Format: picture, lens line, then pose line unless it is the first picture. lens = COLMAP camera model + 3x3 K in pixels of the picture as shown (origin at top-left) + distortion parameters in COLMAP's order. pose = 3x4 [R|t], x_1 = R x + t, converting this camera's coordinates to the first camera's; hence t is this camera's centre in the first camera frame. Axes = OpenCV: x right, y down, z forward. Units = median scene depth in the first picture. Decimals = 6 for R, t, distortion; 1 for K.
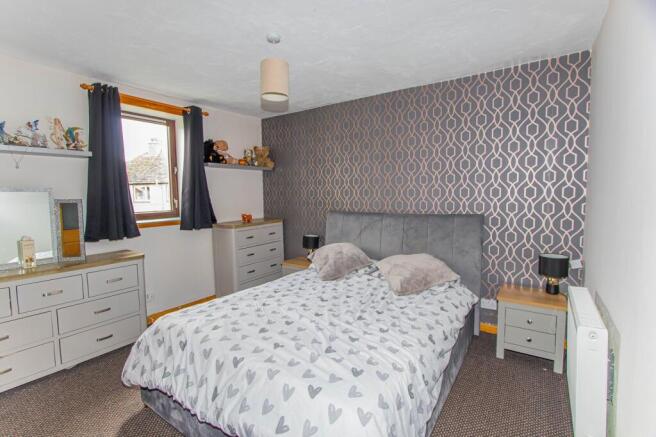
lens RADIAL K [[309.3, 0, 328.0], [0, 309.3, 218.5], [0, 0, 1]] dist [0.001261, 0.000043]
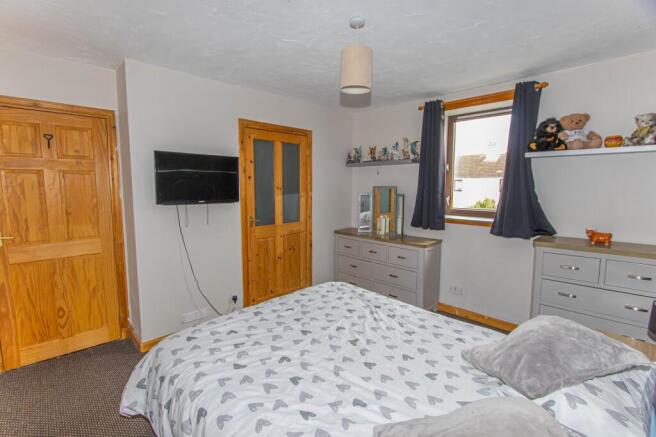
lens RADIAL K [[300.1, 0, 328.0], [0, 300.1, 218.5], [0, 0, 1]] dist [-0.001229, -0.000123]
pose [[-0.184254, 0.114396, -0.976199, 0.500211], [-0.086517, 0.987461, 0.132046, -0.088427], [0.979064, 0.108787, -0.172046, 0.774842]]
